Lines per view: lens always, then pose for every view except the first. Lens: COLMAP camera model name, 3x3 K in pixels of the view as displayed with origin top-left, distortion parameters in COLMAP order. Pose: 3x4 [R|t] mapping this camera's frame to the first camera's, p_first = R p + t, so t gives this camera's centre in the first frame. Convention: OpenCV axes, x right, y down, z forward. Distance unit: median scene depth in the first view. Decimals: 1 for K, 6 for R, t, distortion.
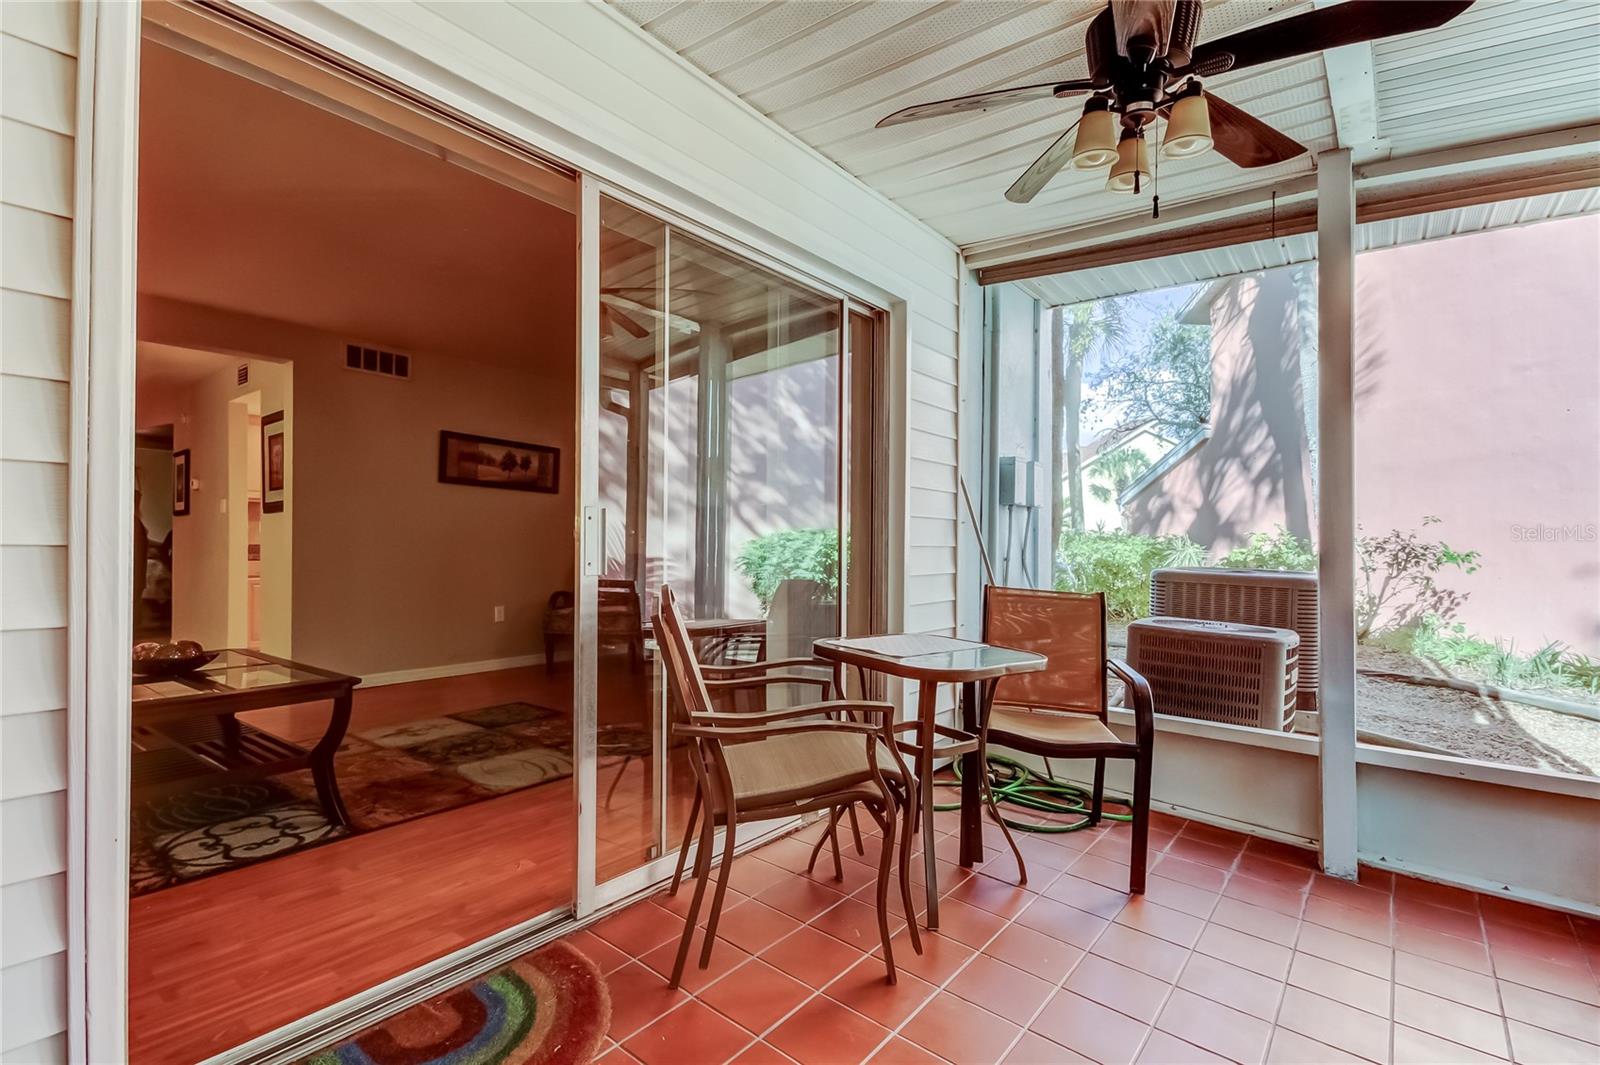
lens RADIAL K [[743.2, 0, 815.5], [0, 743.2, 549.8], [0, 0, 1]] dist [0.012188, -0.000070]
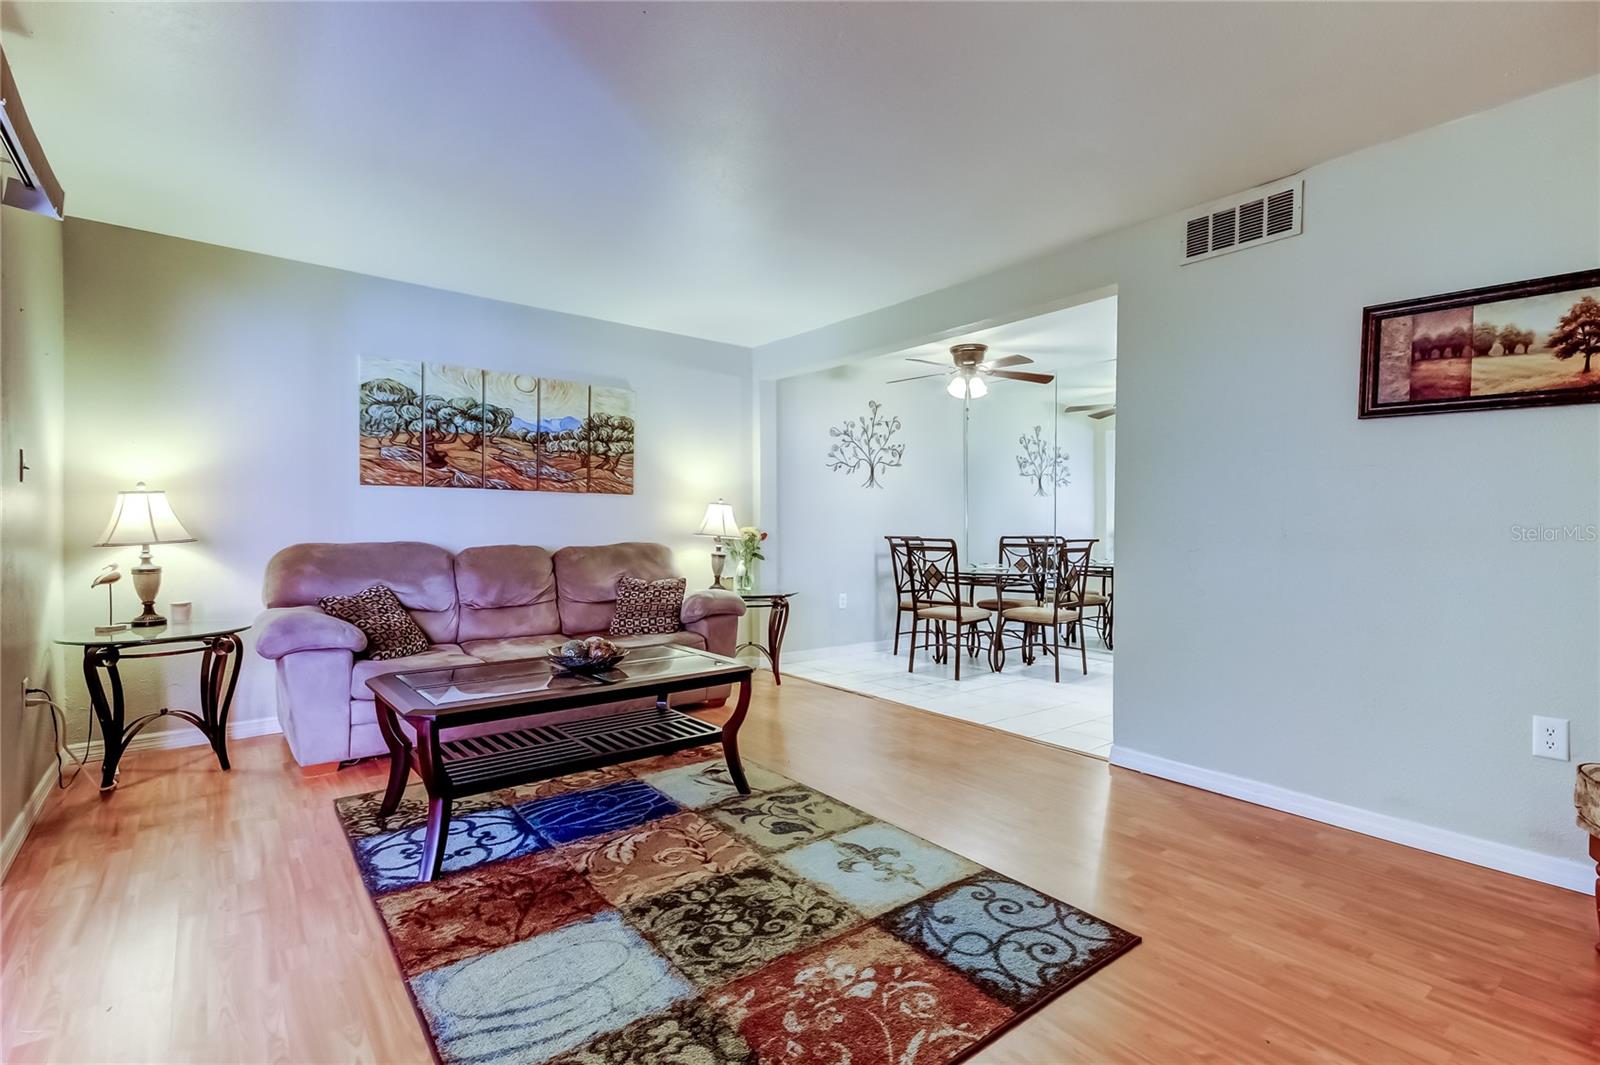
lens RADIAL K [[743.2, 0, 815.5], [0, 743.2, 549.8], [0, 0, 1]] dist [0.012188, -0.000070]
pose [[-0.225719, 0.017286, -0.974039, 0.055926], [-0.014050, 0.999681, 0.020997, -0.020134], [0.974091, 0.018424, -0.225404, 1.151925]]
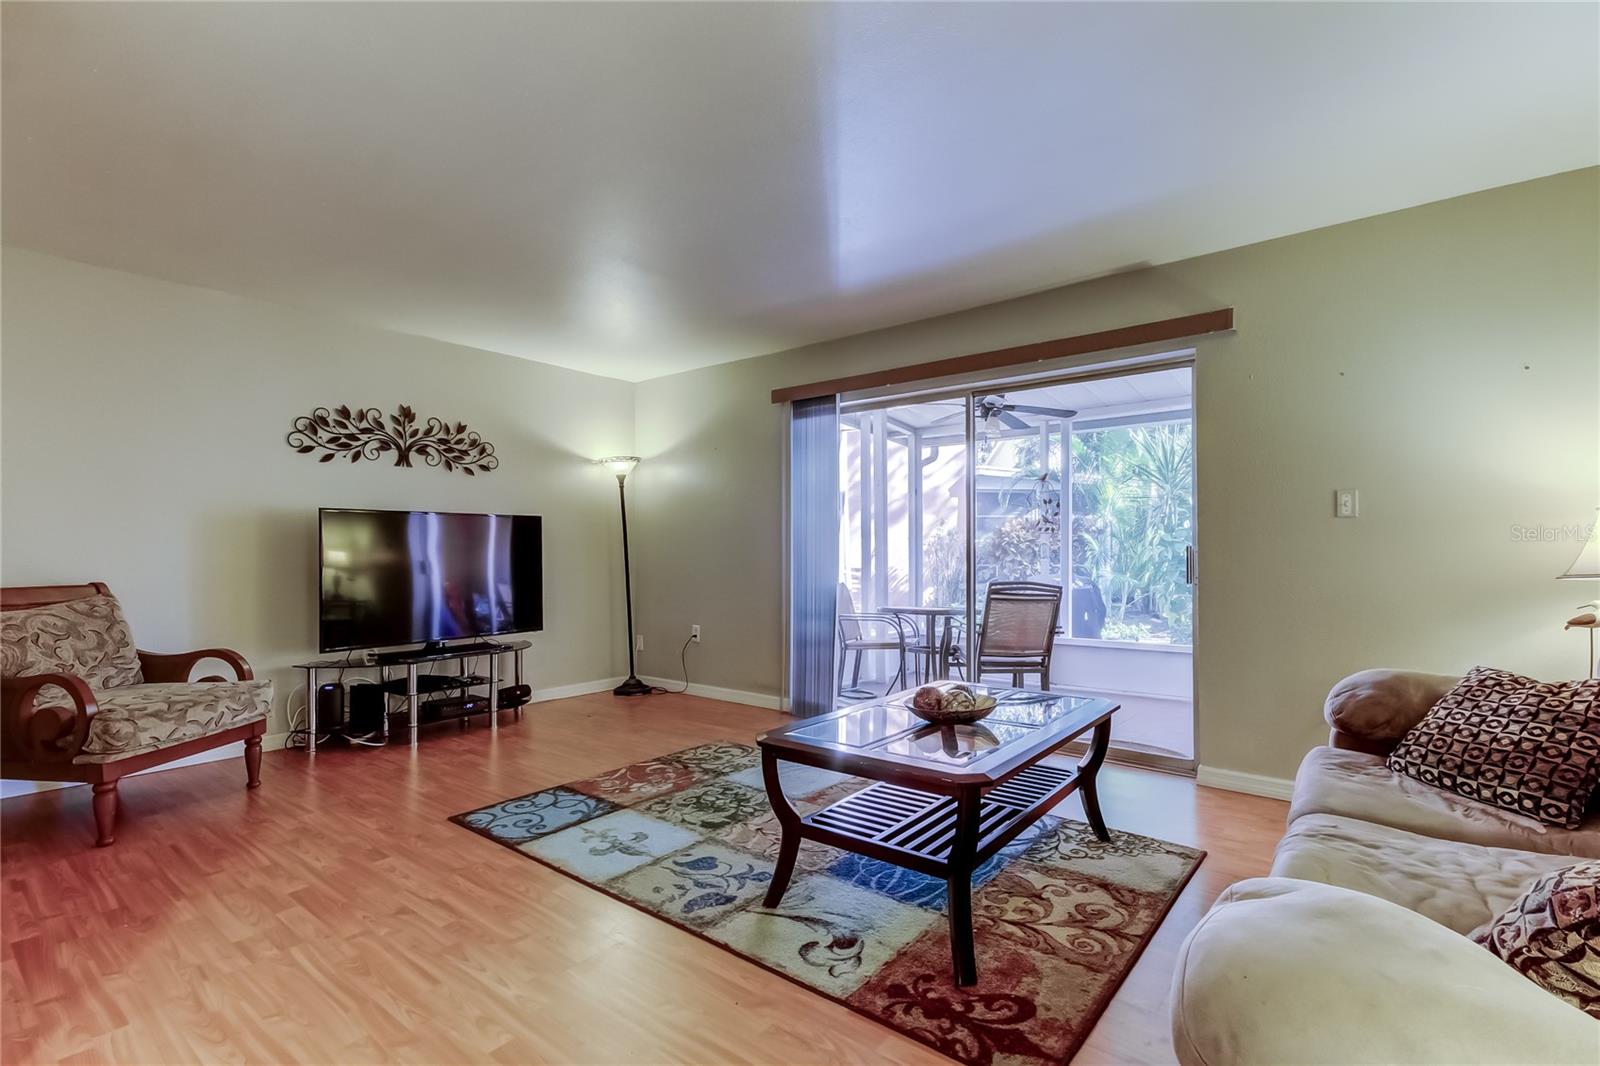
lens RADIAL K [[743.3, 0, 804.4], [0, 743.3, 543.1], [0, 0, 1]] dist [0.018105, -0.001133]
pose [[0.005719, -0.000951, 0.999983, -1.297953], [0.007247, 0.999973, 0.000910, -0.034592], [-0.999957, 0.007242, 0.005726, 0.871226]]
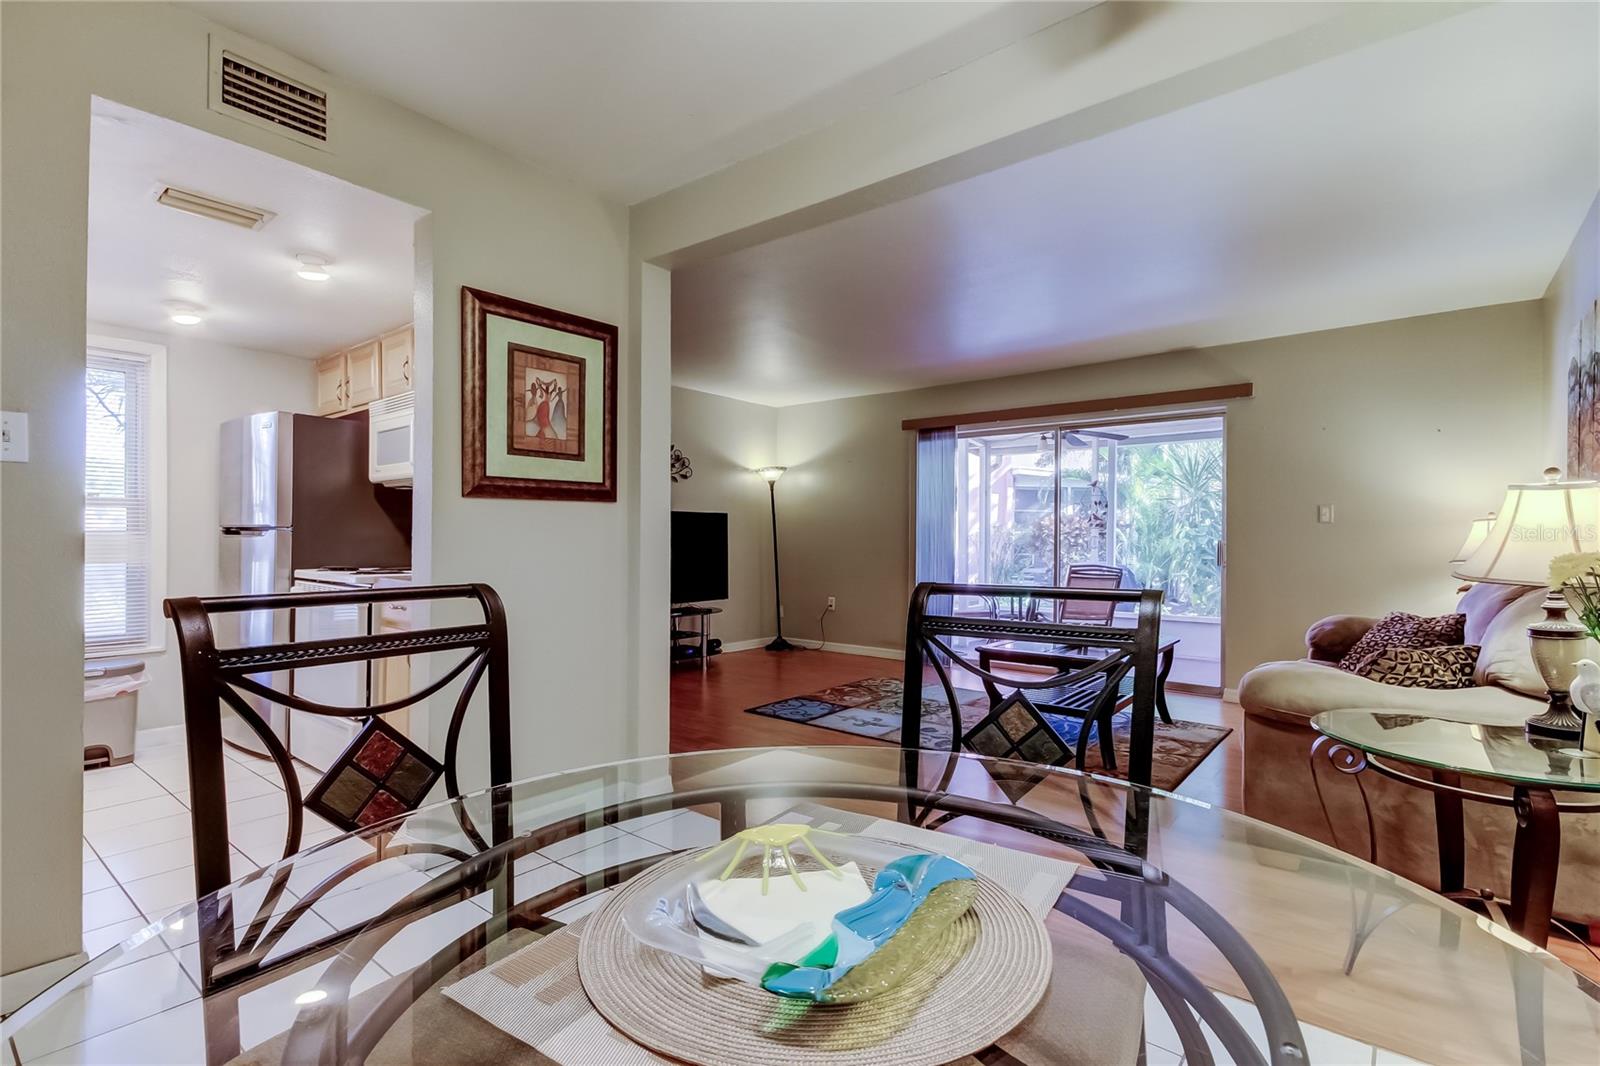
lens RADIAL K [[743.4, 0, 811.8], [0, 743.4, 540.5], [0, 0, 1]] dist [0.024001, 0.000400]
pose [[0.003984, -0.012705, 0.999911, -1.745648], [-0.000877, 0.999919, 0.012709, -0.043241], [-0.999992, -0.000927, 0.003972, 1.143842]]
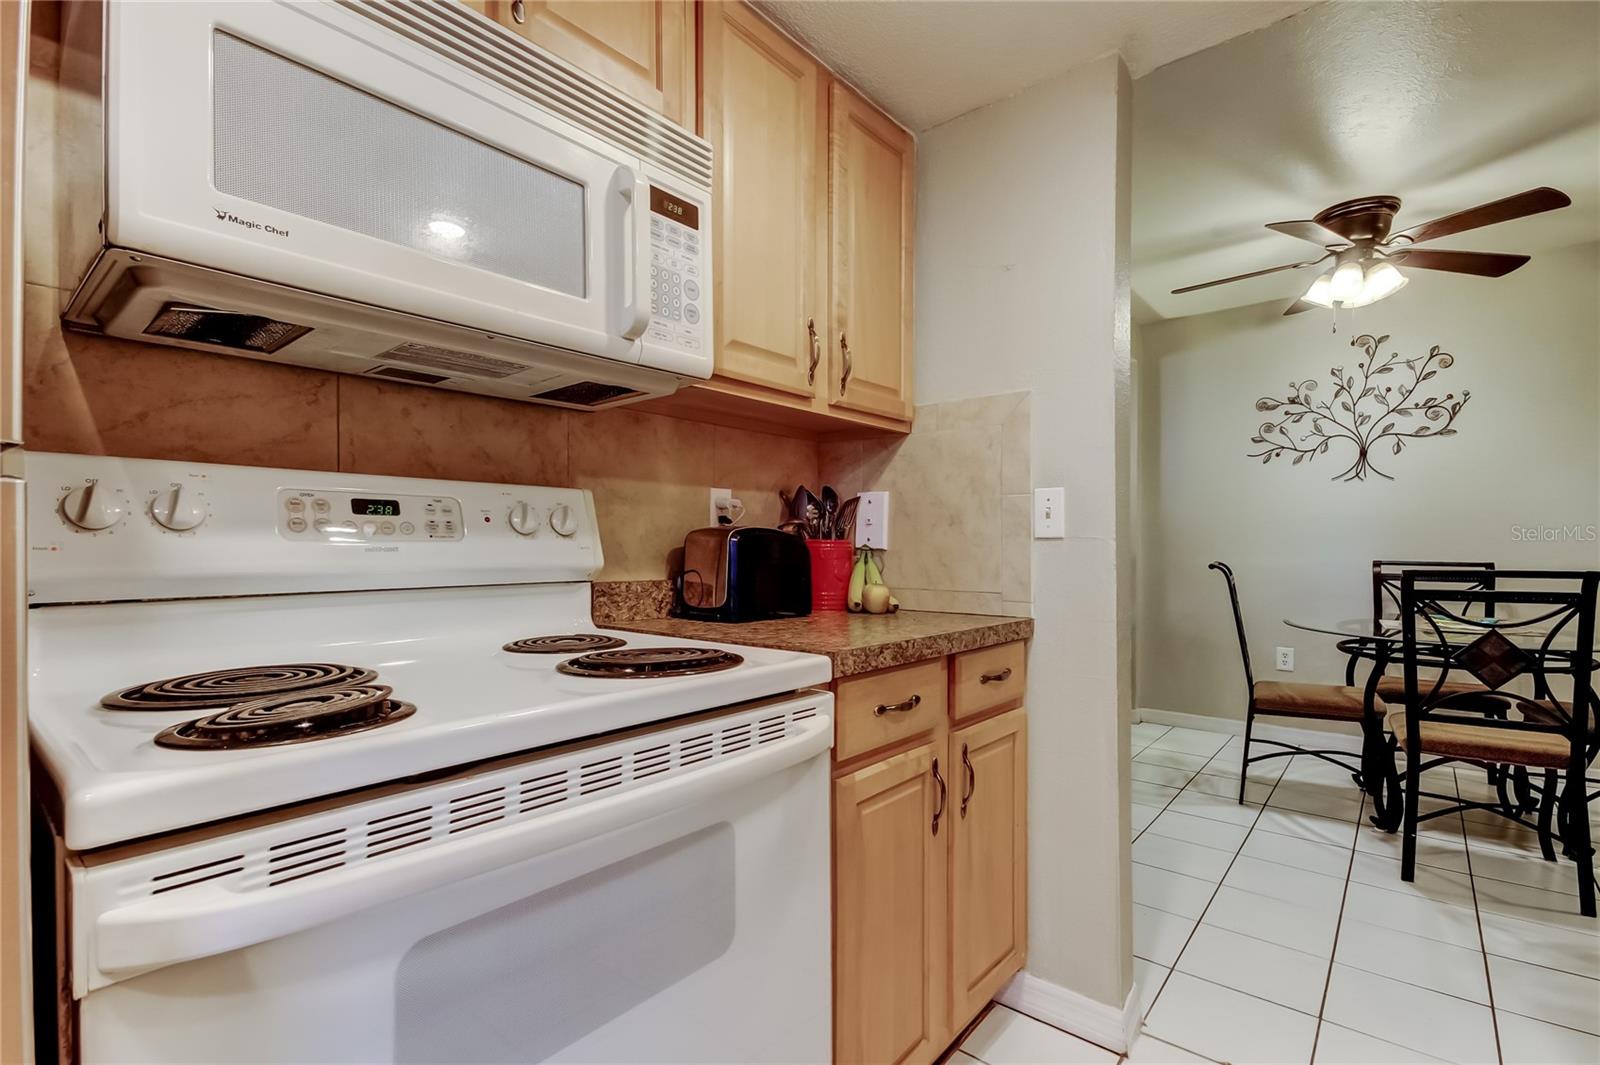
lens RADIAL K [[727.9, 0, 804.4], [0, 727.9, 548.8], [0, 0, 1]] dist [0.014528, -0.000428]
pose [[-0.999782, -0.007922, 0.019336, -0.897324], [-0.007670, 0.999885, 0.013062, -0.040545], [-0.019437, 0.012911, -0.999728, 1.926111]]
